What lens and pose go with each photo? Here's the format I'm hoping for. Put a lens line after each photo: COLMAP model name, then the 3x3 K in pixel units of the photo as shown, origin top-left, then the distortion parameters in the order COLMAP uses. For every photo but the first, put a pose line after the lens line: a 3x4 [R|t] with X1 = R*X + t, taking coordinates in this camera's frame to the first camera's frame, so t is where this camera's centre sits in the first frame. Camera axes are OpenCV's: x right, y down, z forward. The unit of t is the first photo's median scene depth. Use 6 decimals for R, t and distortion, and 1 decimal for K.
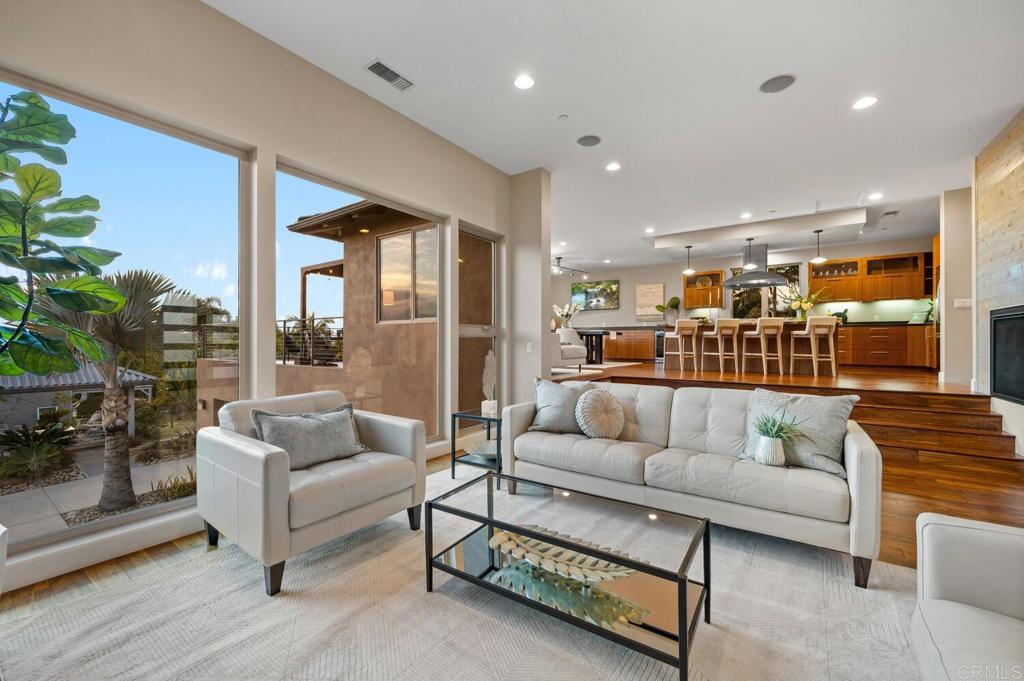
lens RADIAL K [[409.9, 0, 516.0], [0, 409.9, 340.6], [0, 0, 1]] dist [-0.002019, -0.000196]
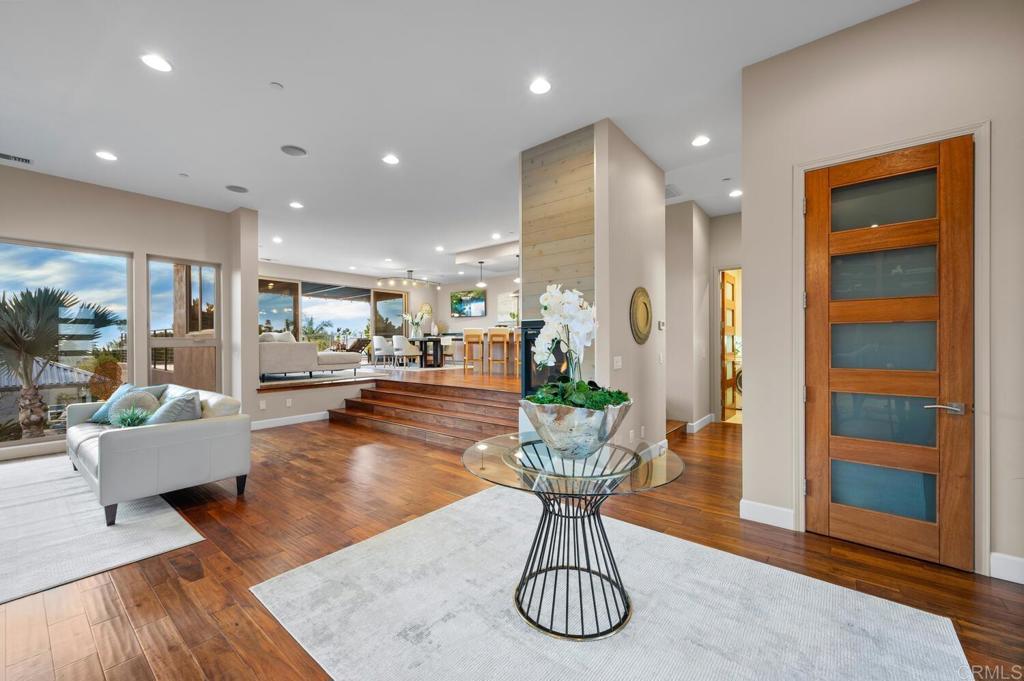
lens RADIAL K [[409.9, 0, 519.9], [0, 409.9, 337.5], [0, 0, 1]] dist [-0.002019, -0.000196]
pose [[0.998042, -0.005142, -0.062331, 0.489908], [0.004461, 0.999929, -0.011060, -0.009746], [0.062384, 0.010760, 0.997994, -0.077065]]
